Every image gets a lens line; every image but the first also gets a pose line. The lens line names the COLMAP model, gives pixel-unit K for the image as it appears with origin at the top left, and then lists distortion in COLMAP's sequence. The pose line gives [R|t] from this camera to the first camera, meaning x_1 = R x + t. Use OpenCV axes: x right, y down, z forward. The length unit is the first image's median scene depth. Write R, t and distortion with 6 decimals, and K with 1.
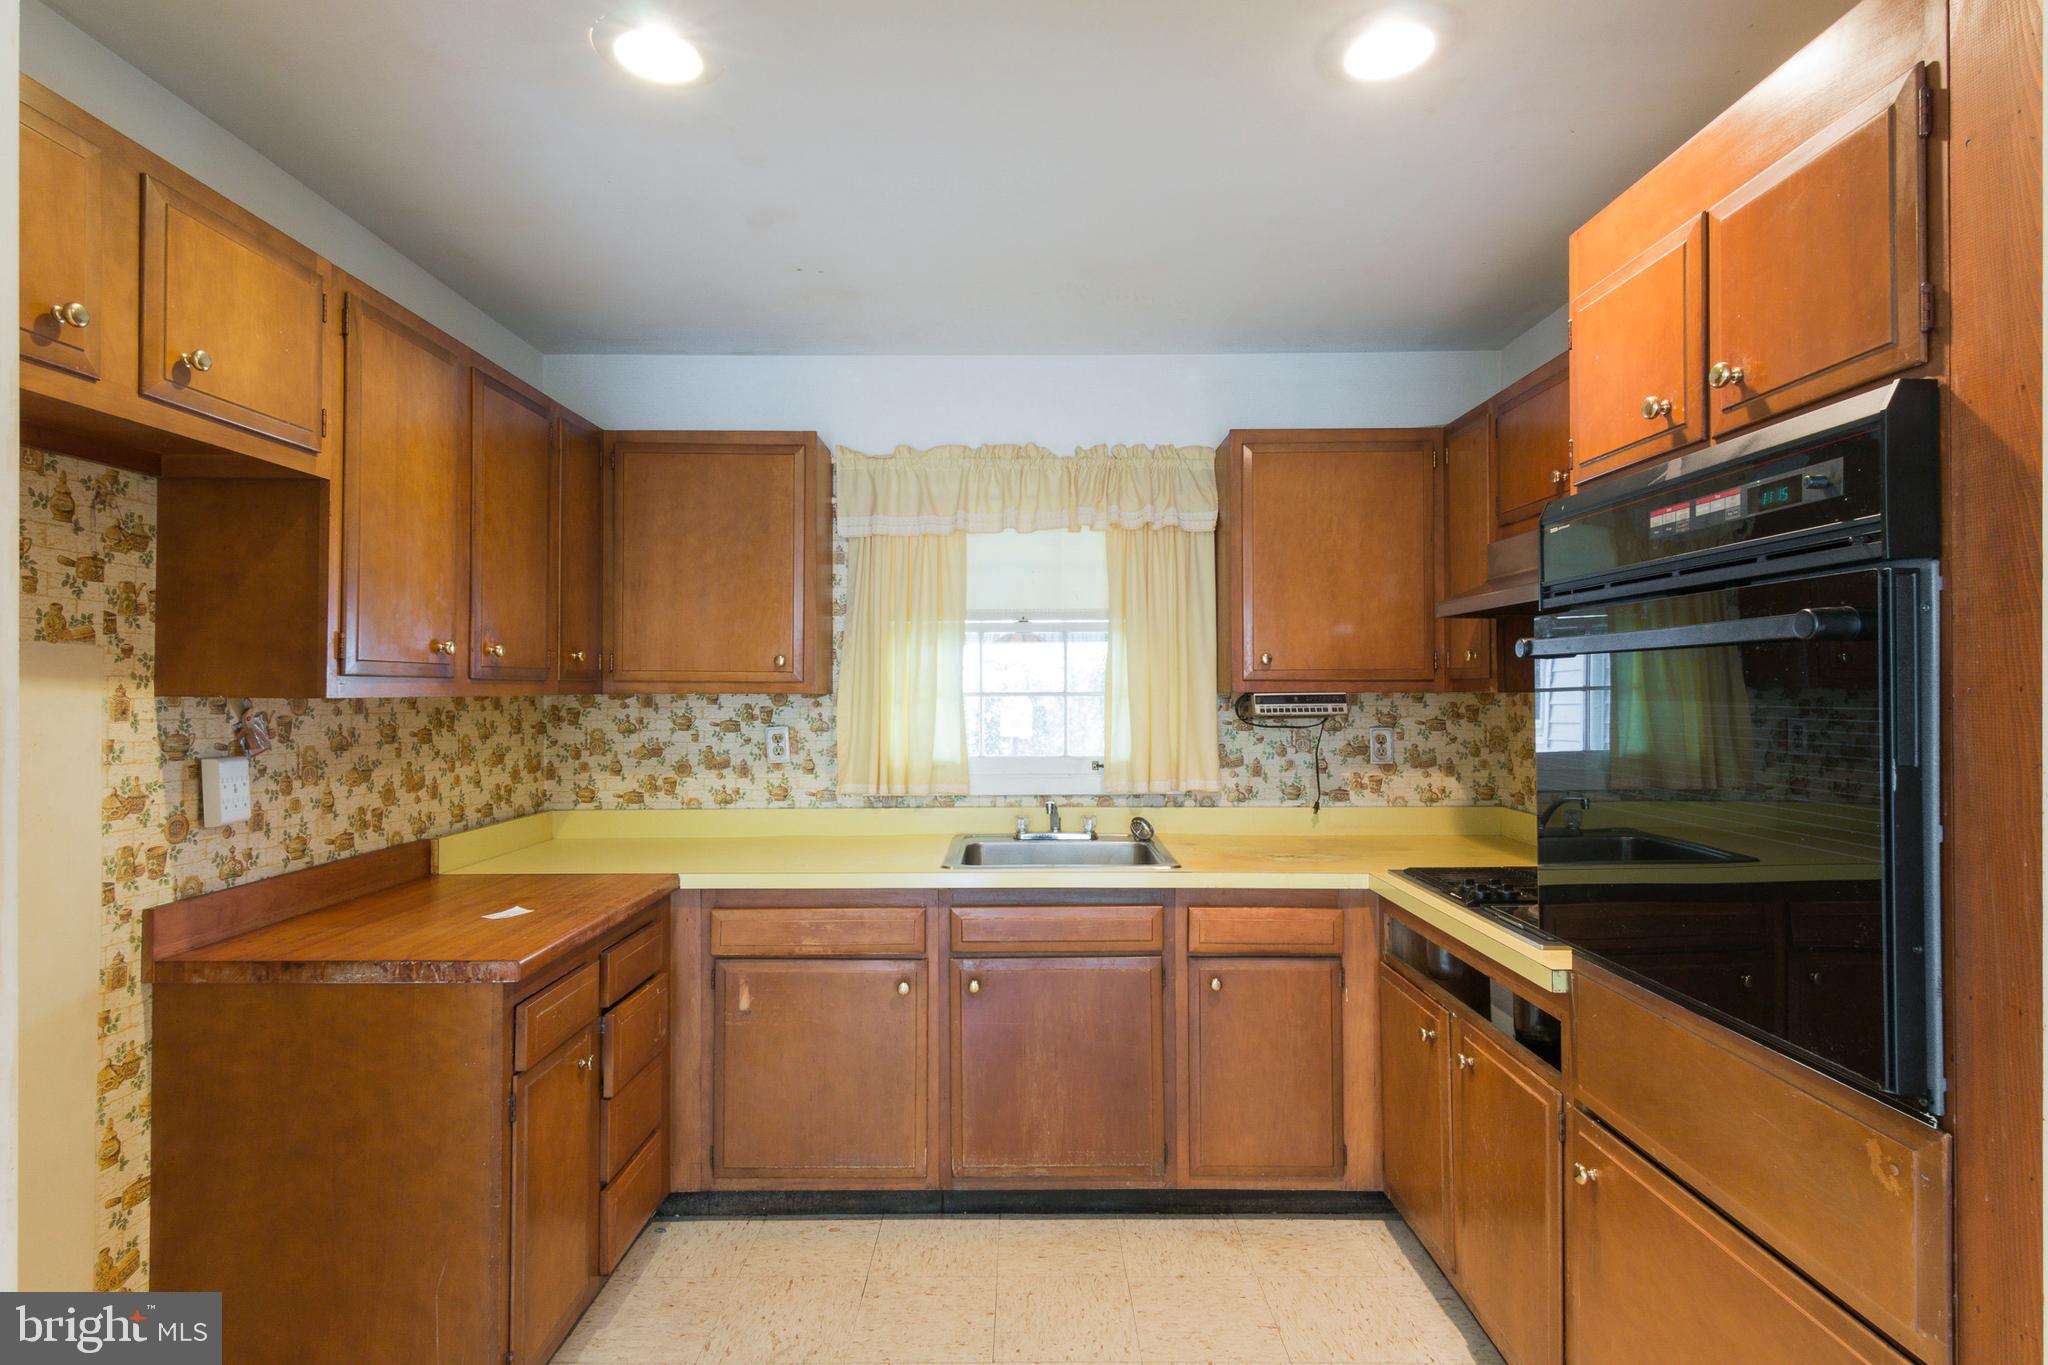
lens RADIAL K [[1016.7, 0, 1006.5], [0, 1016.7, 665.4], [0, 0, 1]] dist [0.029318, -0.016883]
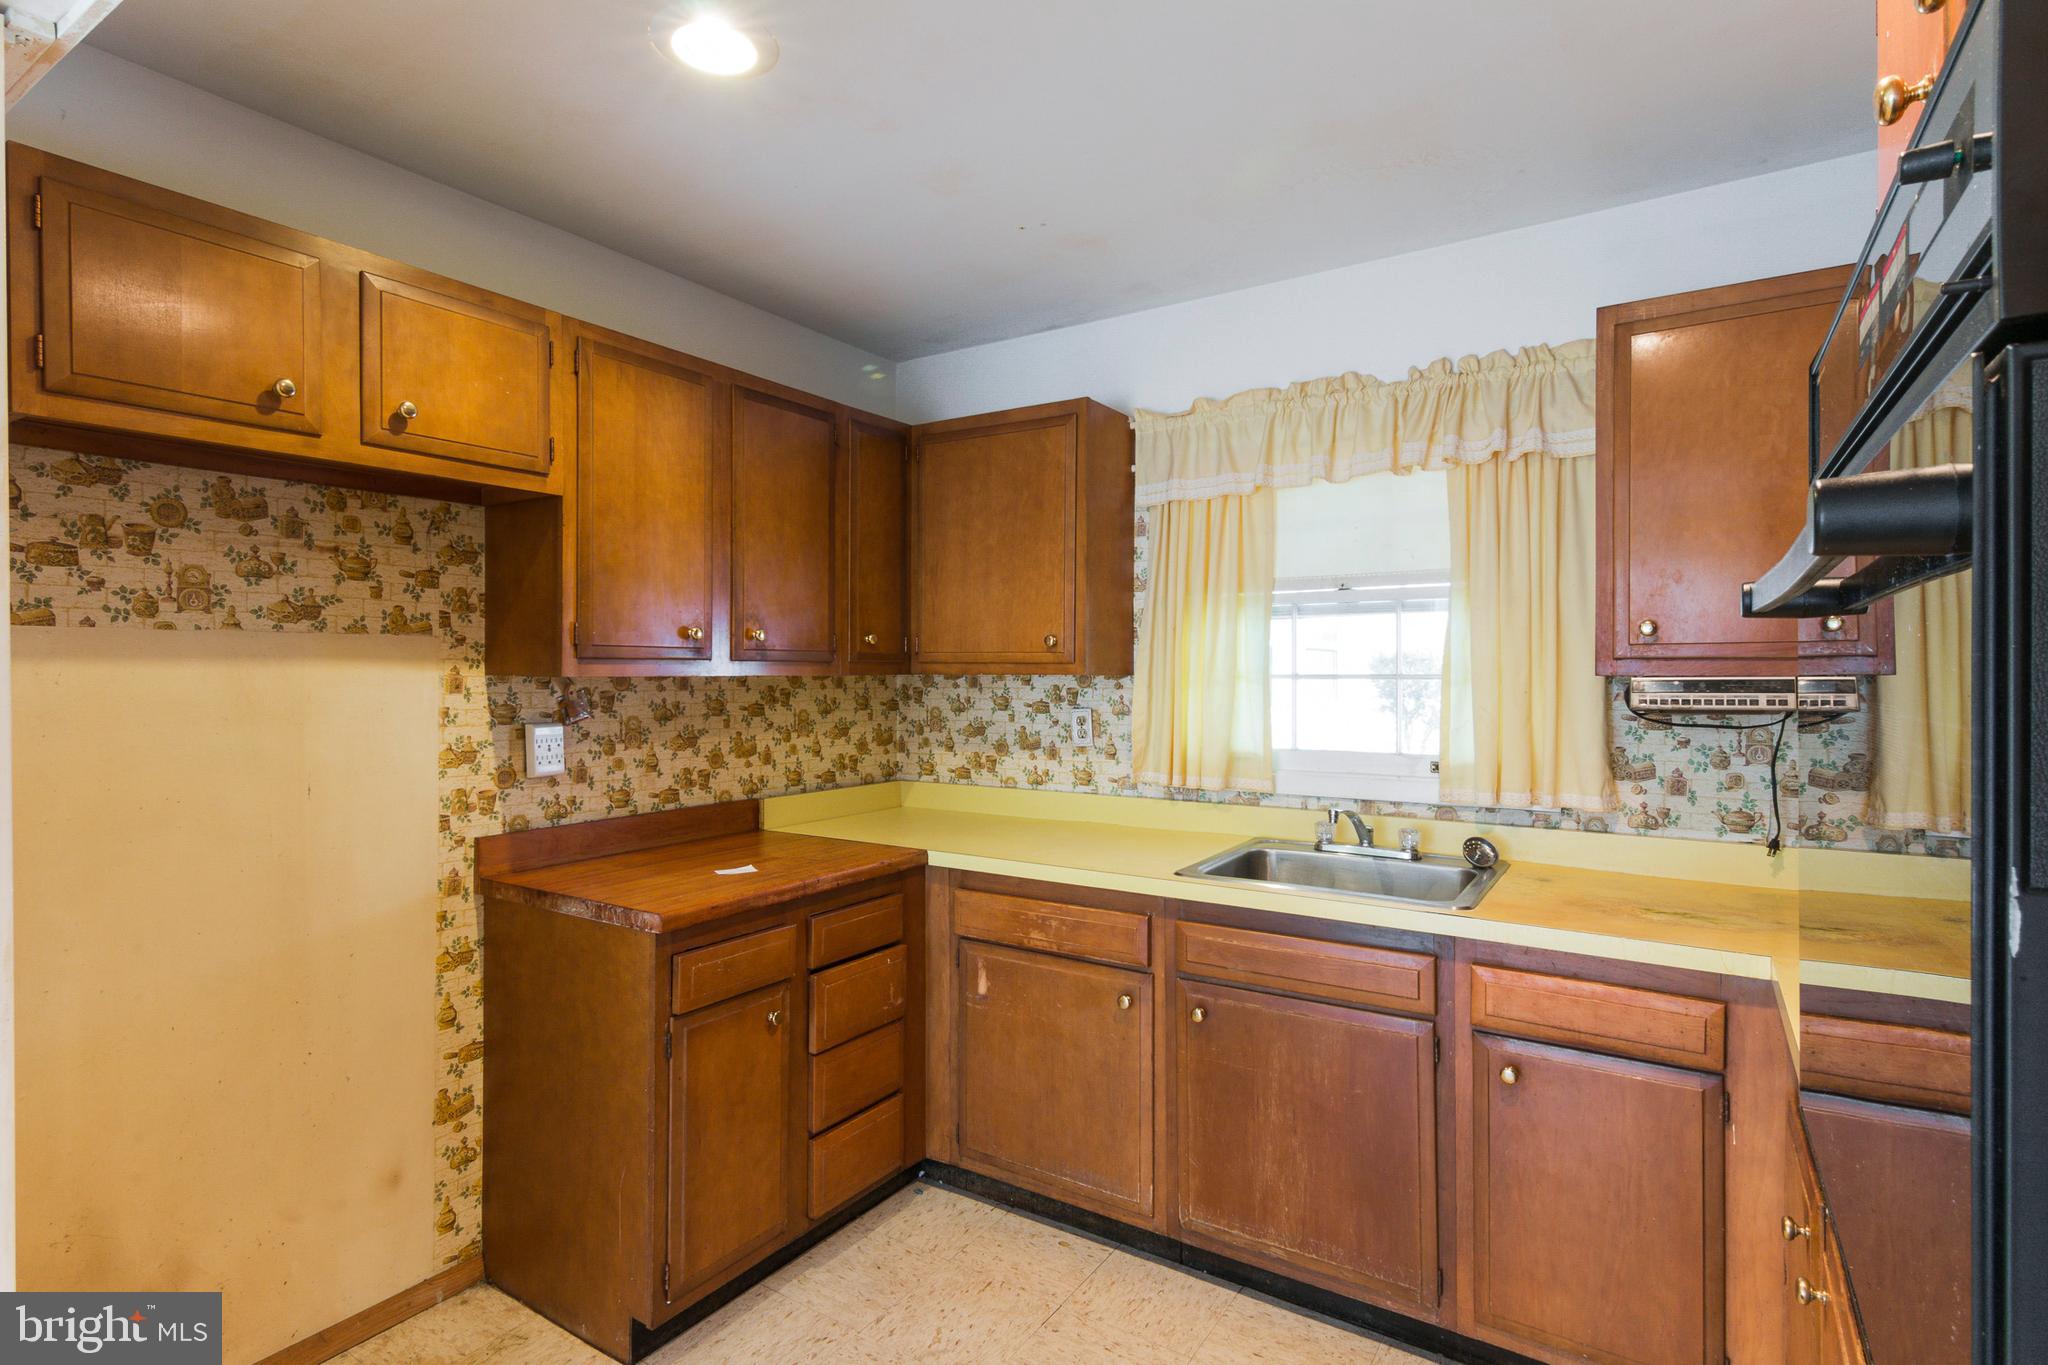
lens RADIAL K [[1005.6, 0, 989.6], [0, 1005.6, 664.3], [0, 0, 1]] dist [0.028747, -0.019463]
pose [[0.839505, -0.001714, -0.543349, 0.252012], [0.011280, 0.999834, 0.014275, 0.003541], [0.543235, -0.018113, 0.839385, 0.170427]]
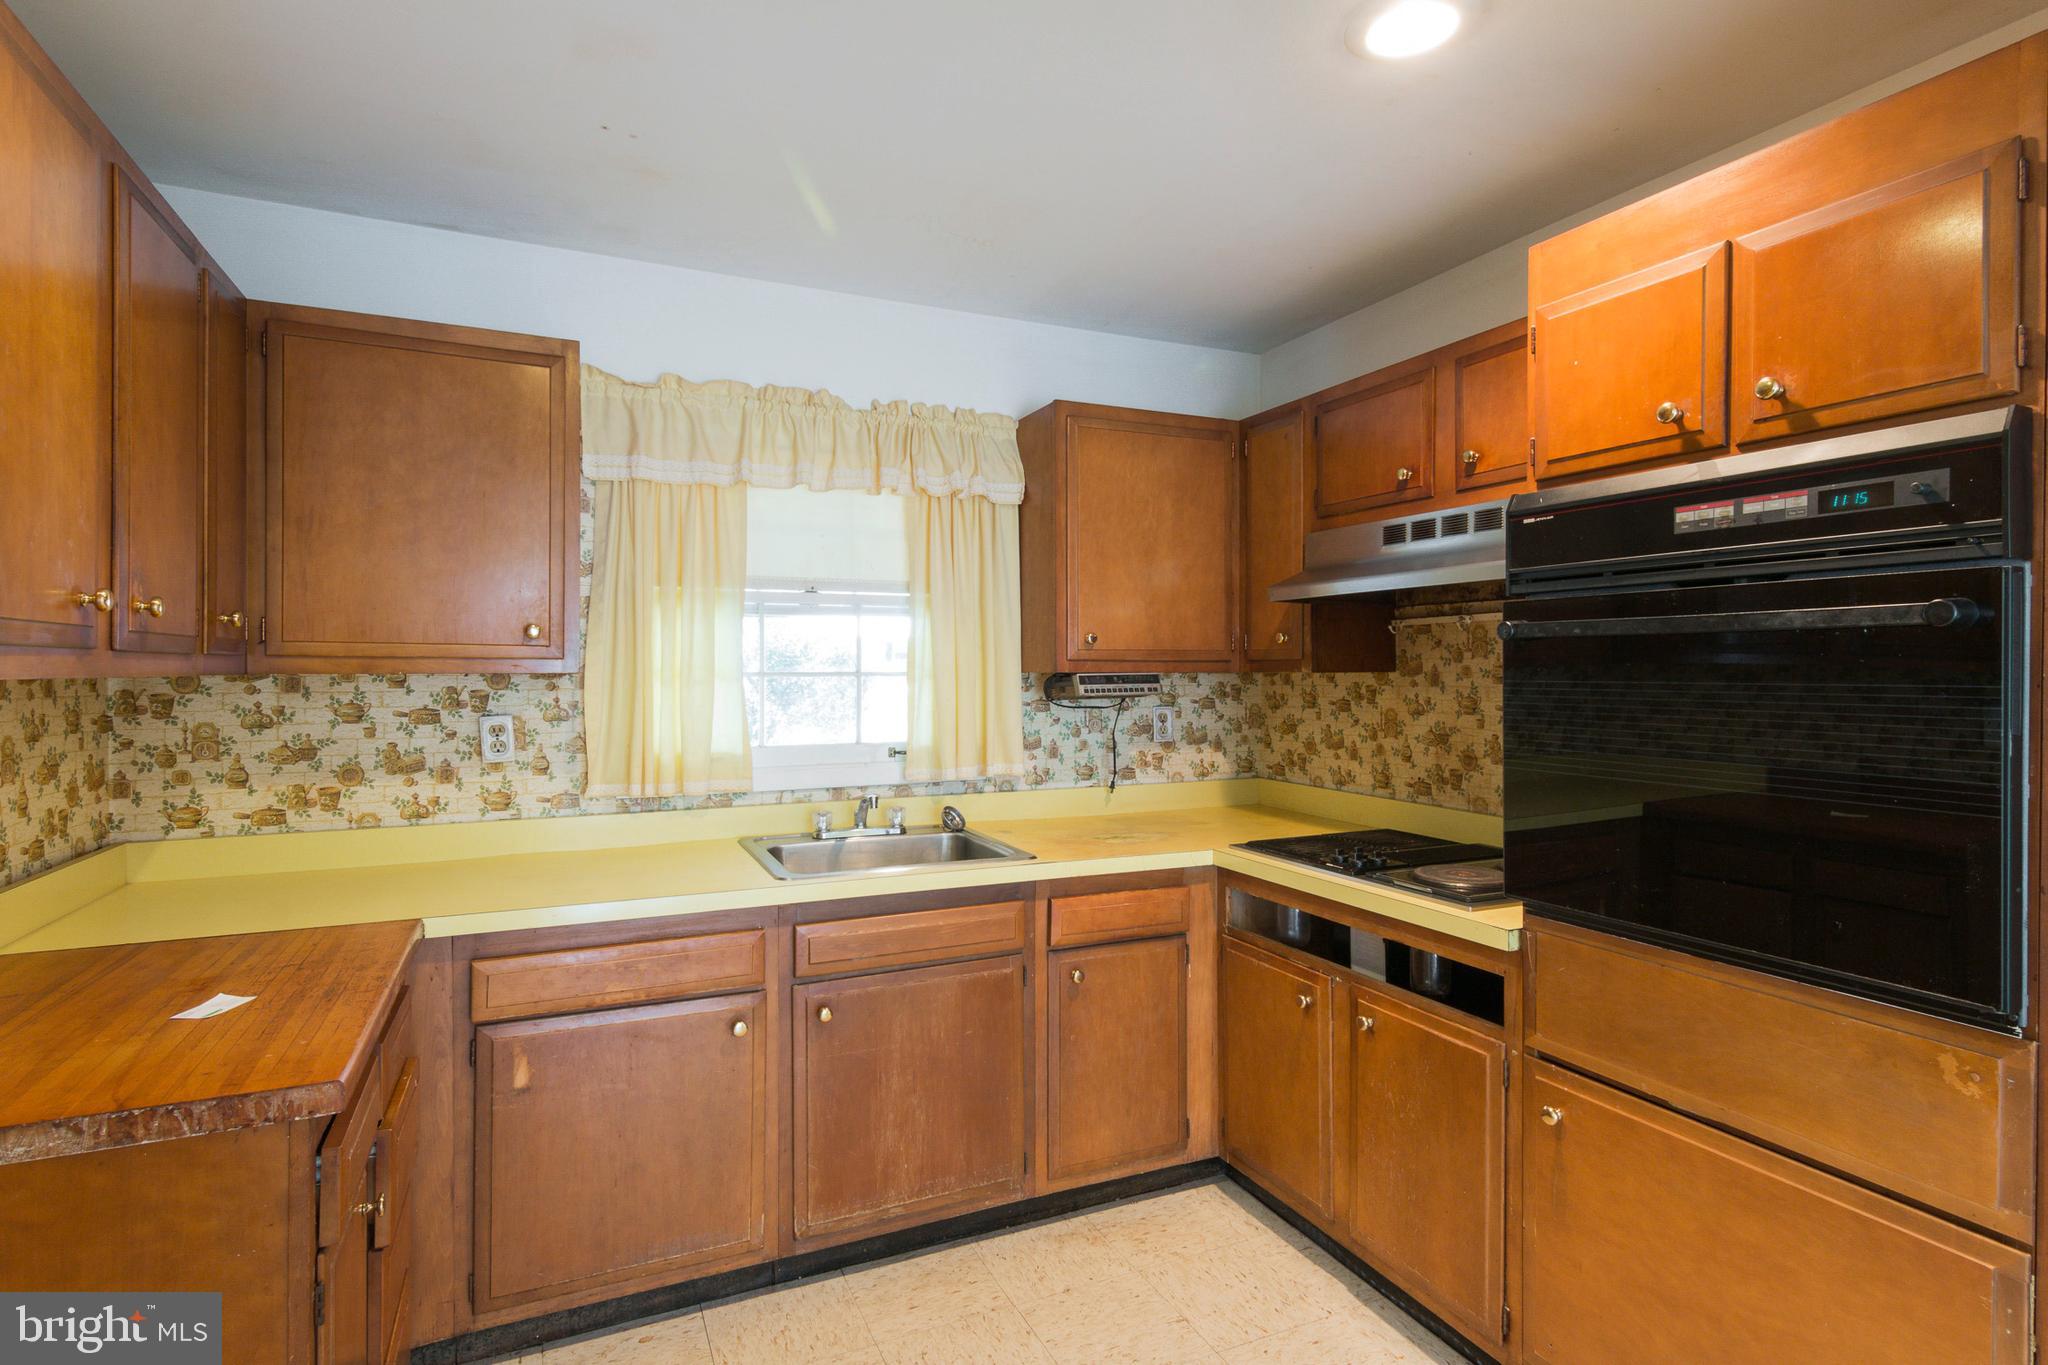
lens RADIAL K [[1021.0, 0, 1019.4], [0, 1021.0, 661.6], [0, 0, 1]] dist [0.023922, -0.012498]
pose [[0.907667, 0.005437, 0.419656, -0.217992], [-0.012050, 0.999841, 0.013110, 0.003989], [-0.419519, -0.016956, 0.907588, 0.135944]]
